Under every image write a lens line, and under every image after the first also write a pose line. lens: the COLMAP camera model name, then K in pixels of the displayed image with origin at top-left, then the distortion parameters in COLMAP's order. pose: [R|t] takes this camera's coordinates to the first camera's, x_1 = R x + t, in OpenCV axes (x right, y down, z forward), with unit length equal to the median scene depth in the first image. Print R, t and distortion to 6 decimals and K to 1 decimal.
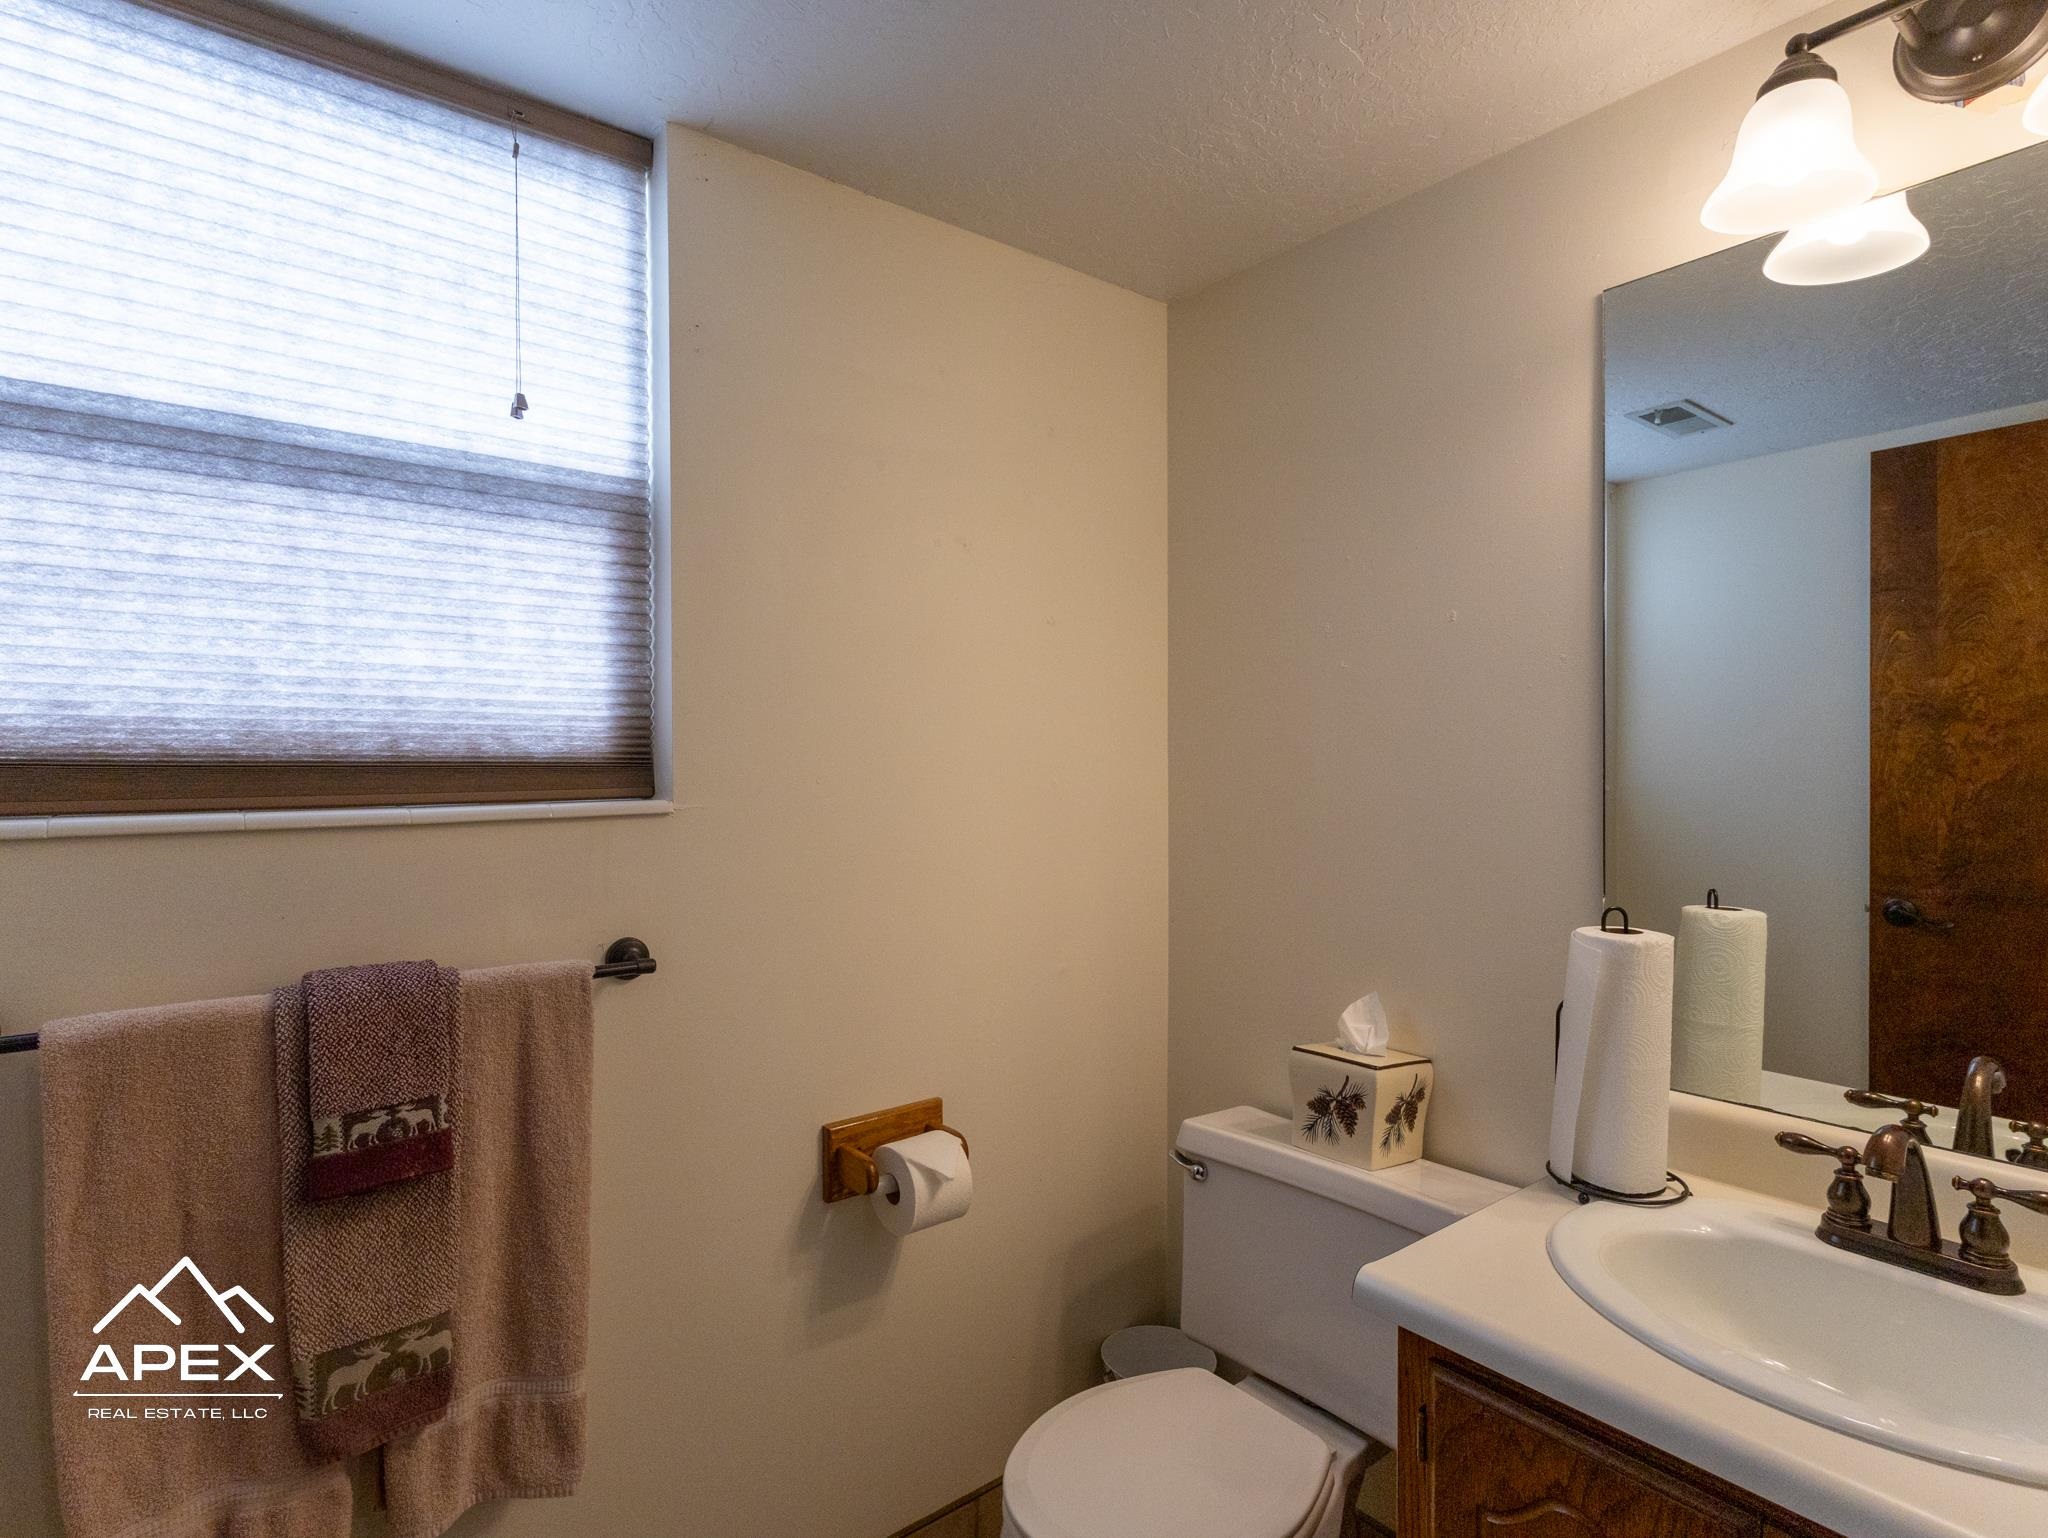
lens RADIAL K [[1067.4, 0, 1013.7], [0, 1067.4, 768.2], [0, 0, 1]] dist [0.006001, 0.001159]
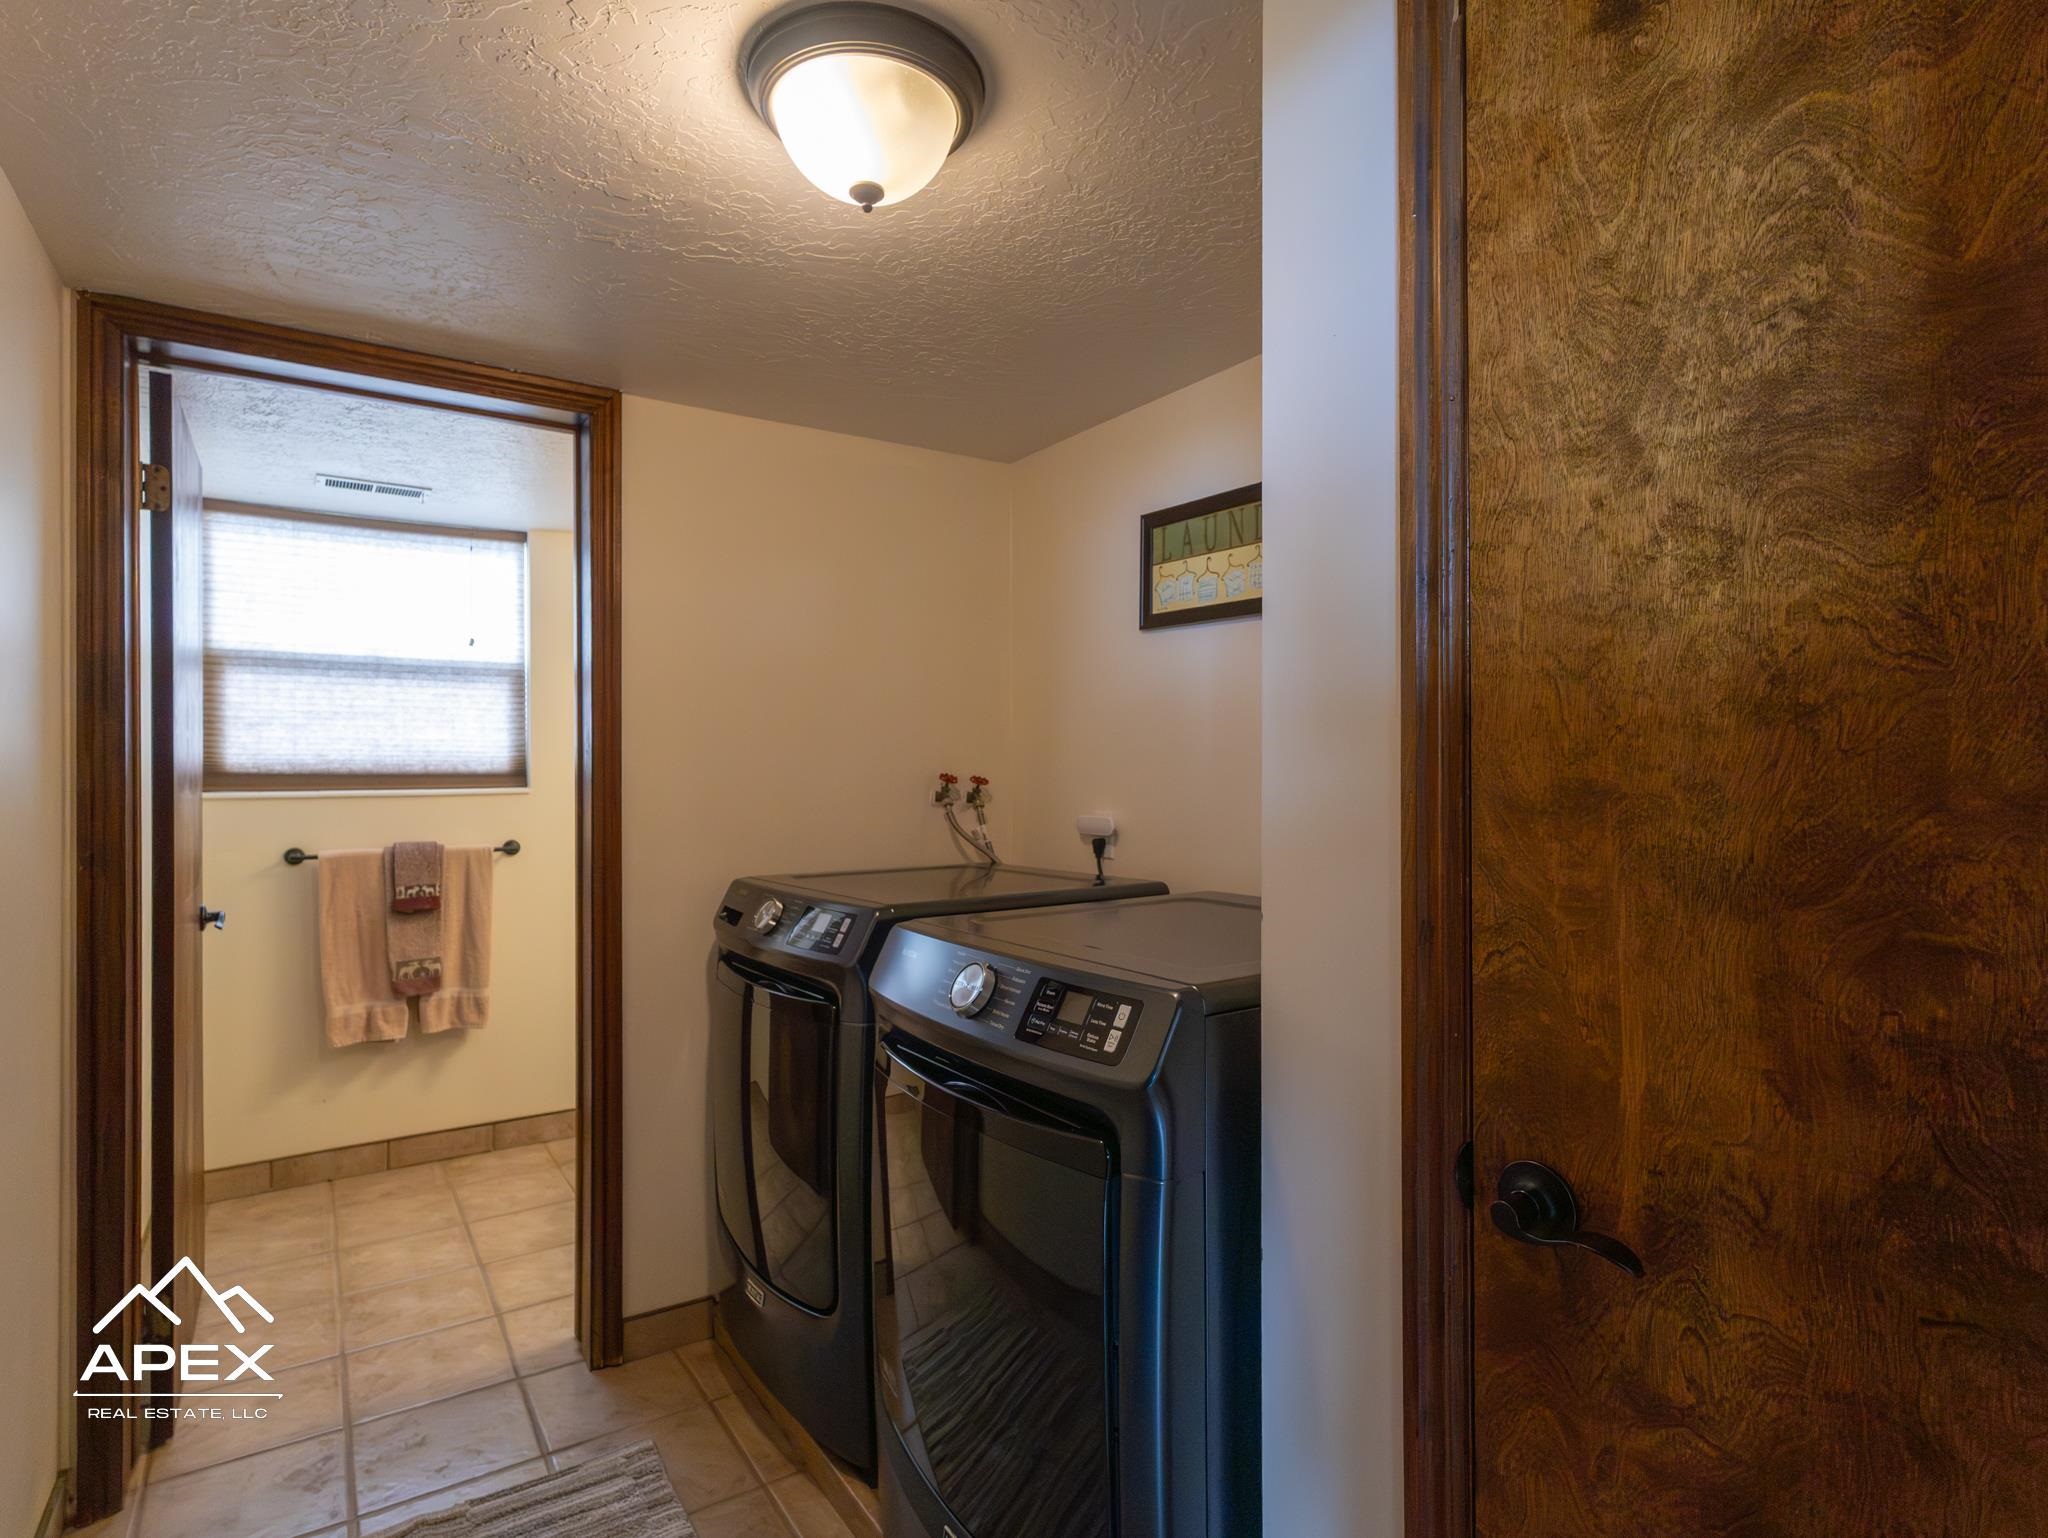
lens RADIAL K [[1067.4, 0, 1013.7], [0, 1067.4, 768.2], [0, 0, 1]] dist [0.006001, 0.001159]
pose [[0.996534, -0.001082, -0.083183, 1.266840], [0.000471, 0.999973, -0.007365, 0.001278], [0.083188, 0.007300, 0.996507, -1.773860]]
